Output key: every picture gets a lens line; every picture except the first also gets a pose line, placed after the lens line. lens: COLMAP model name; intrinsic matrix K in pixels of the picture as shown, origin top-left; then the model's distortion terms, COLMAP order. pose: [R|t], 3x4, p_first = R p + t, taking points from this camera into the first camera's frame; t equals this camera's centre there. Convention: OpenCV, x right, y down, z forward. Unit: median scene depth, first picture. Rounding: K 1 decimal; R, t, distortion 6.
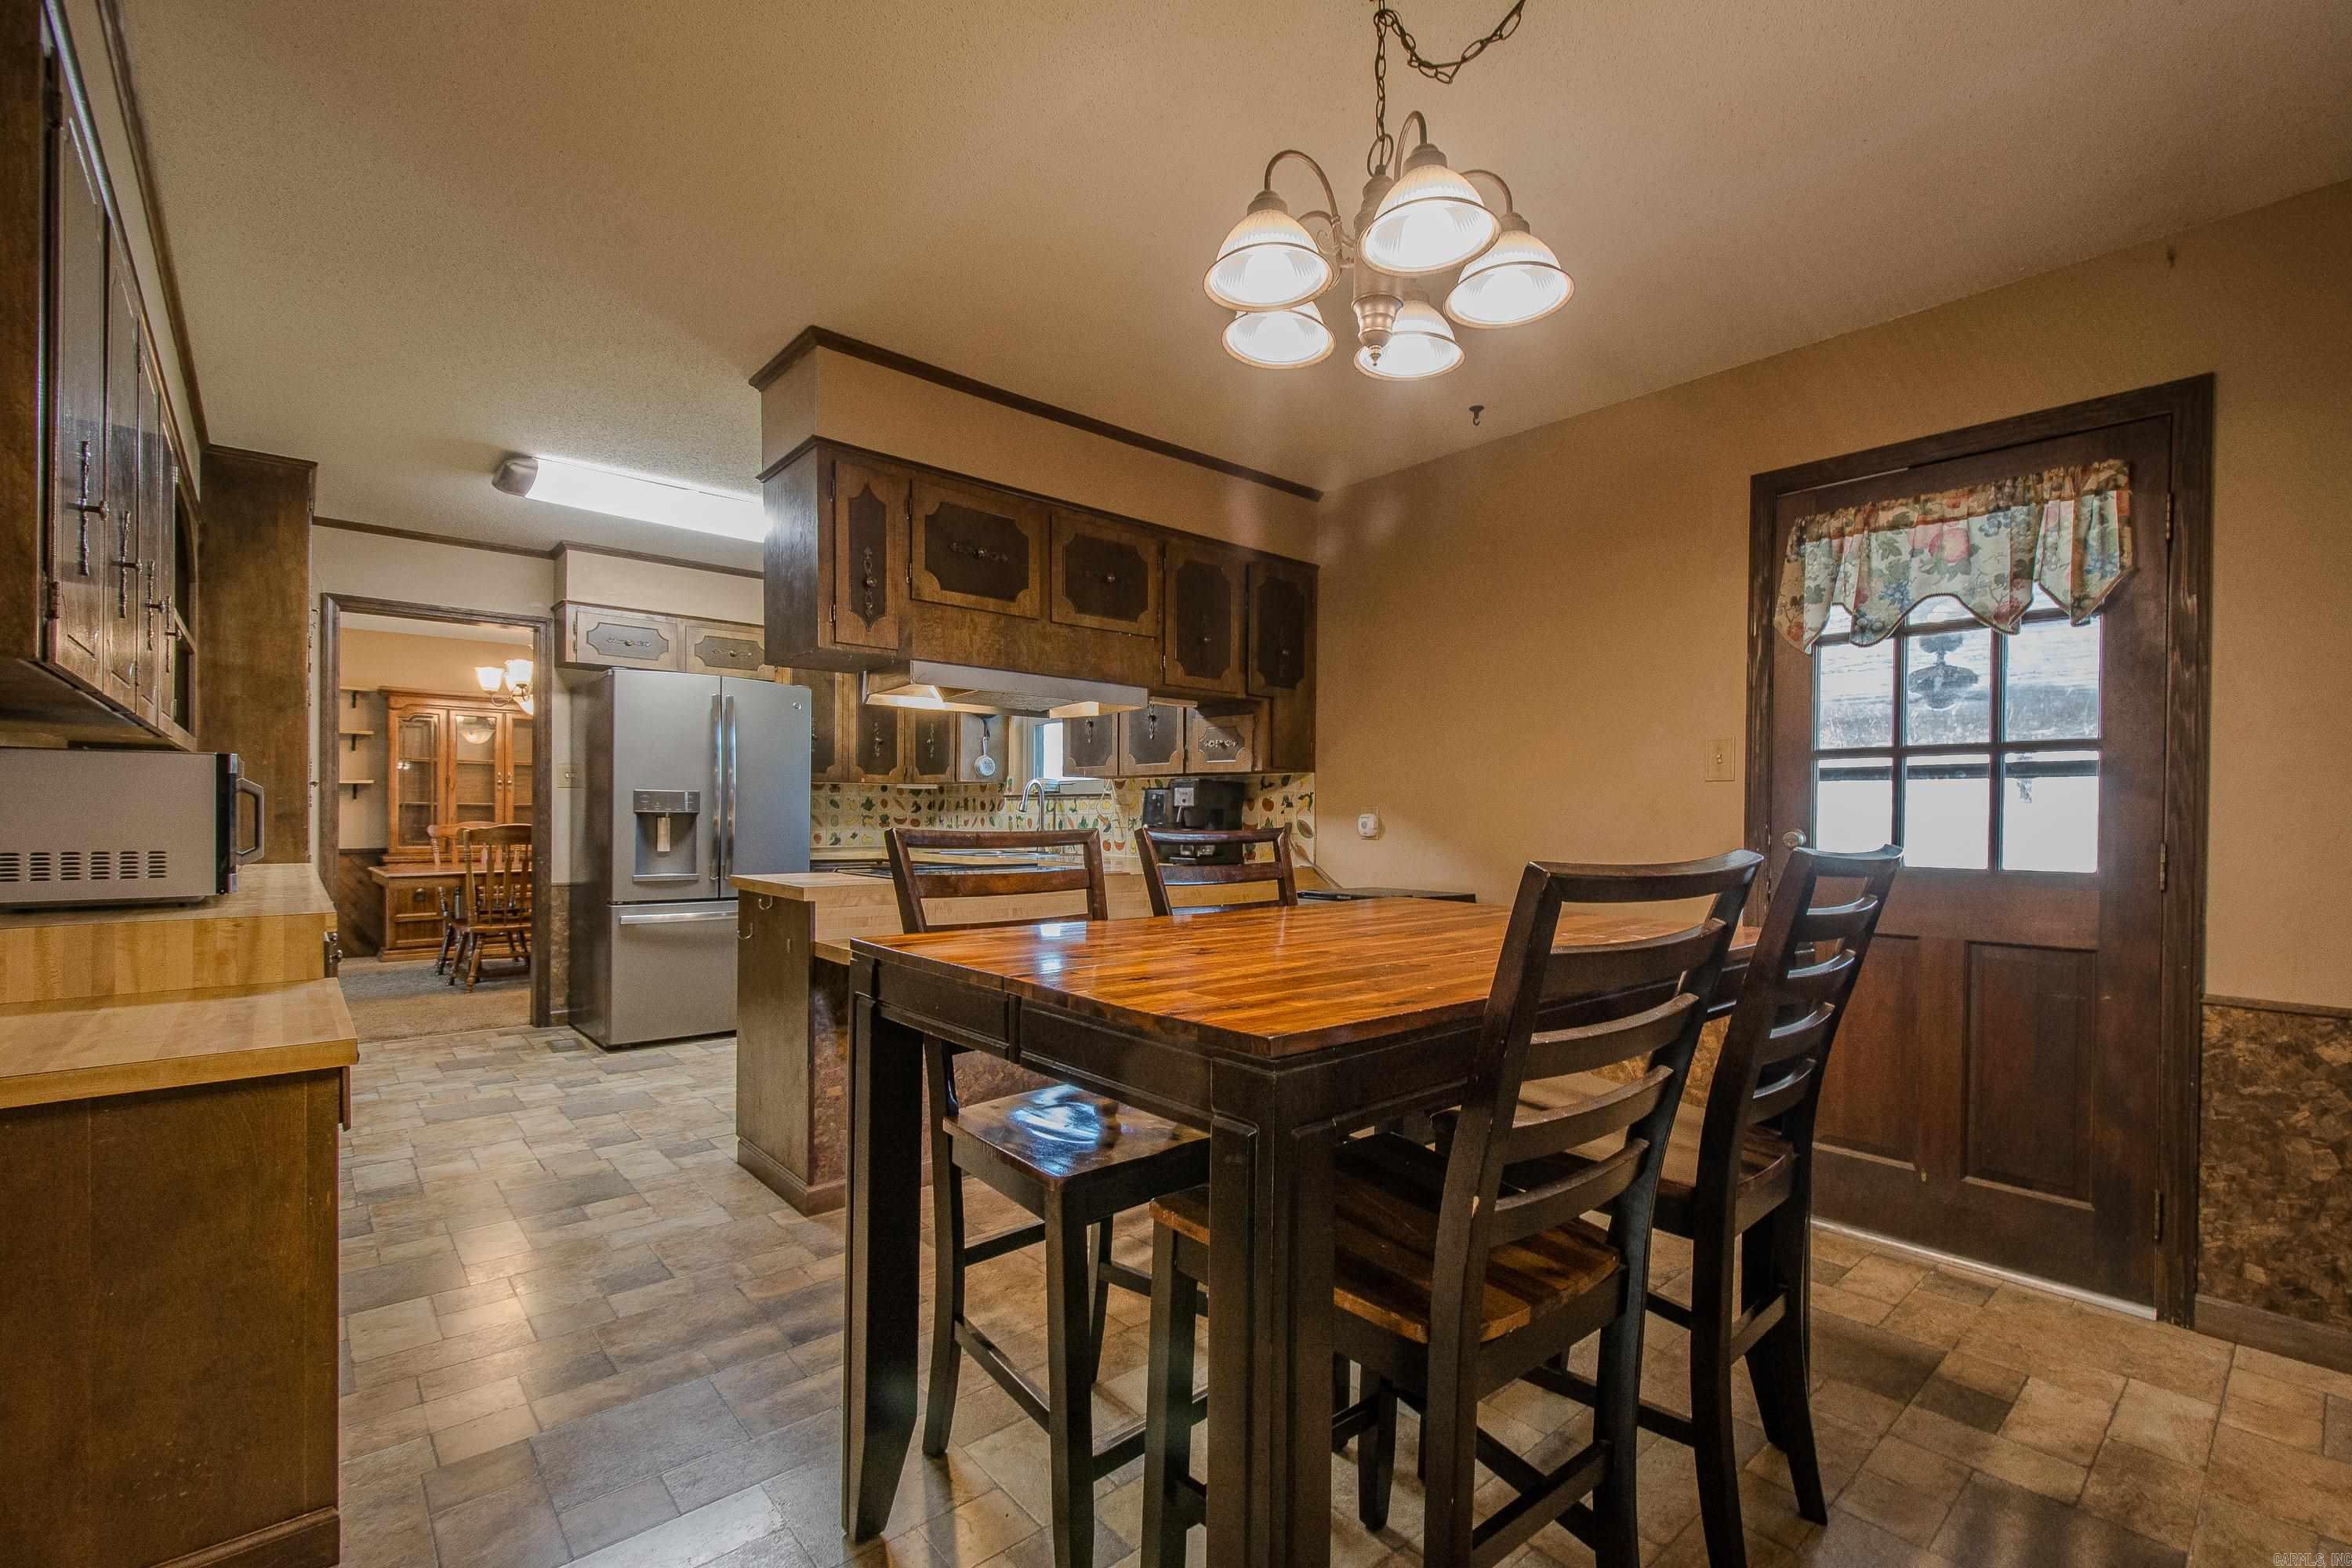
lens RADIAL K [[1039.1, 0, 1212.6], [0, 1039.1, 820.8], [0, 0, 1]] dist [0.019247, -0.007689]
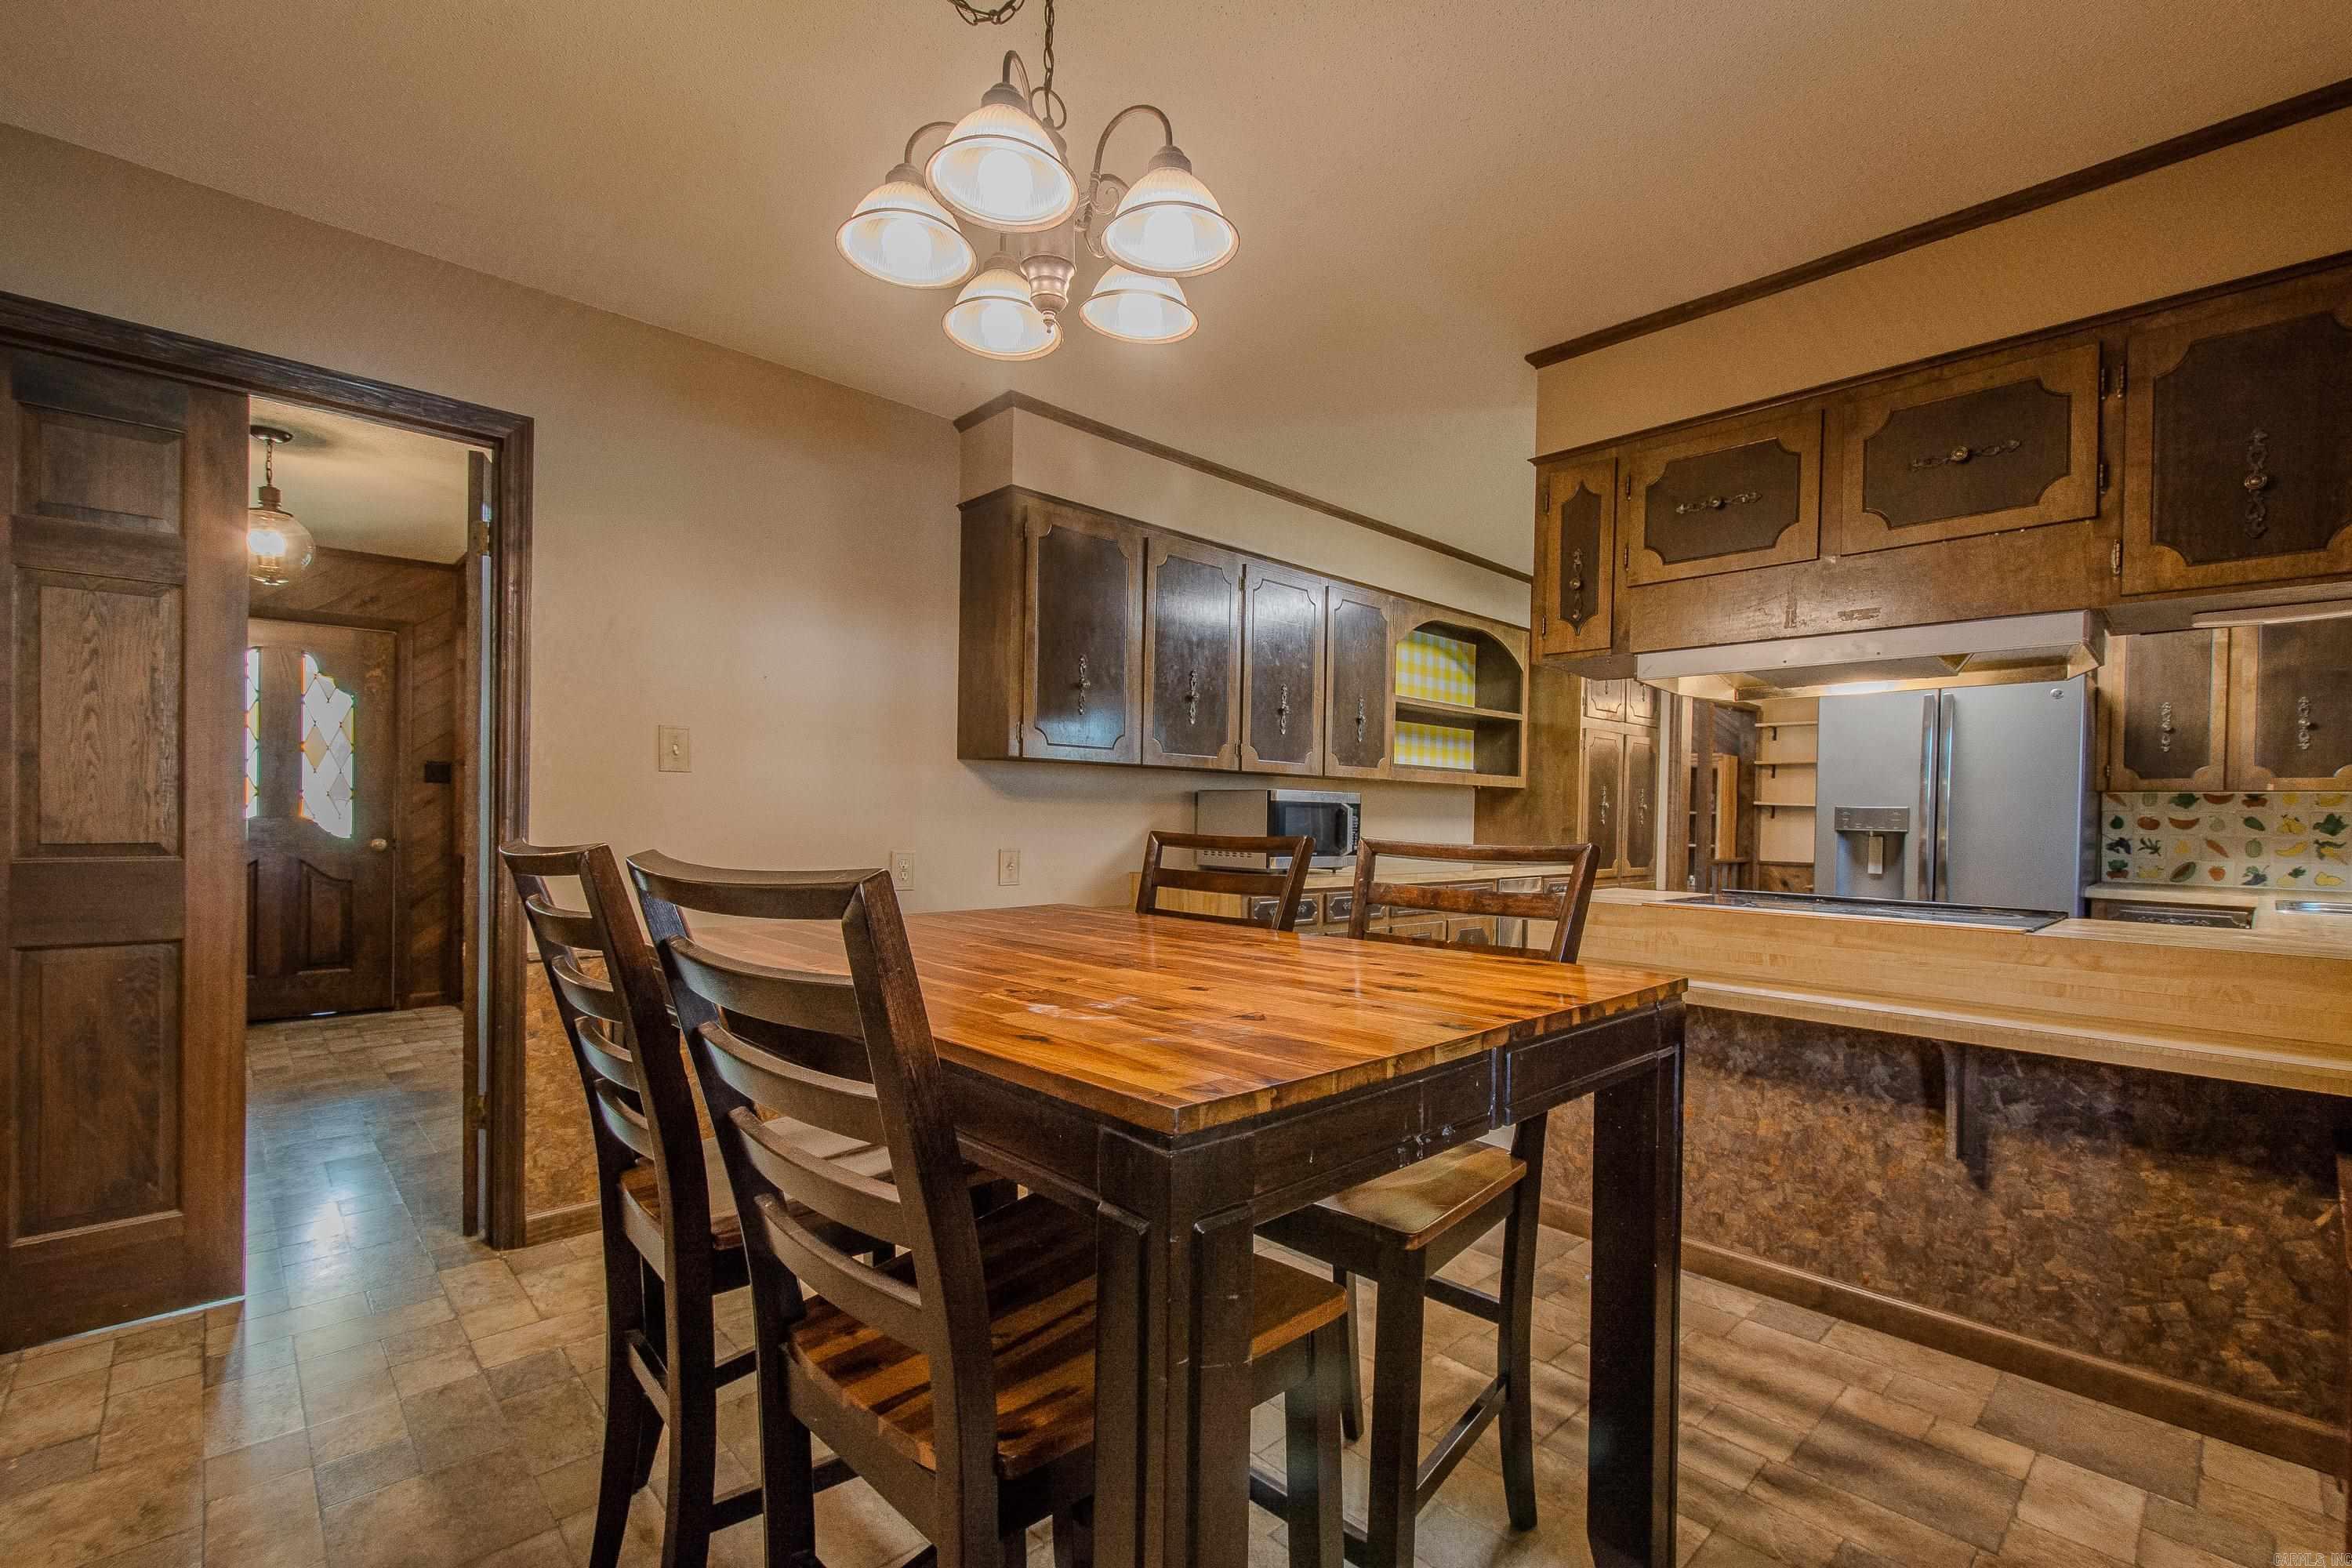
lens RADIAL K [[1043.1, 0, 1176.1], [0, 1043.1, 817.5], [0, 0, 1]] dist [0.002912, 0.000298]
pose [[0.025835, -0.008434, -0.999631, 0.379278], [-0.022688, 0.999702, -0.009021, 0.001984], [0.999409, 0.022913, 0.025636, 0.372799]]
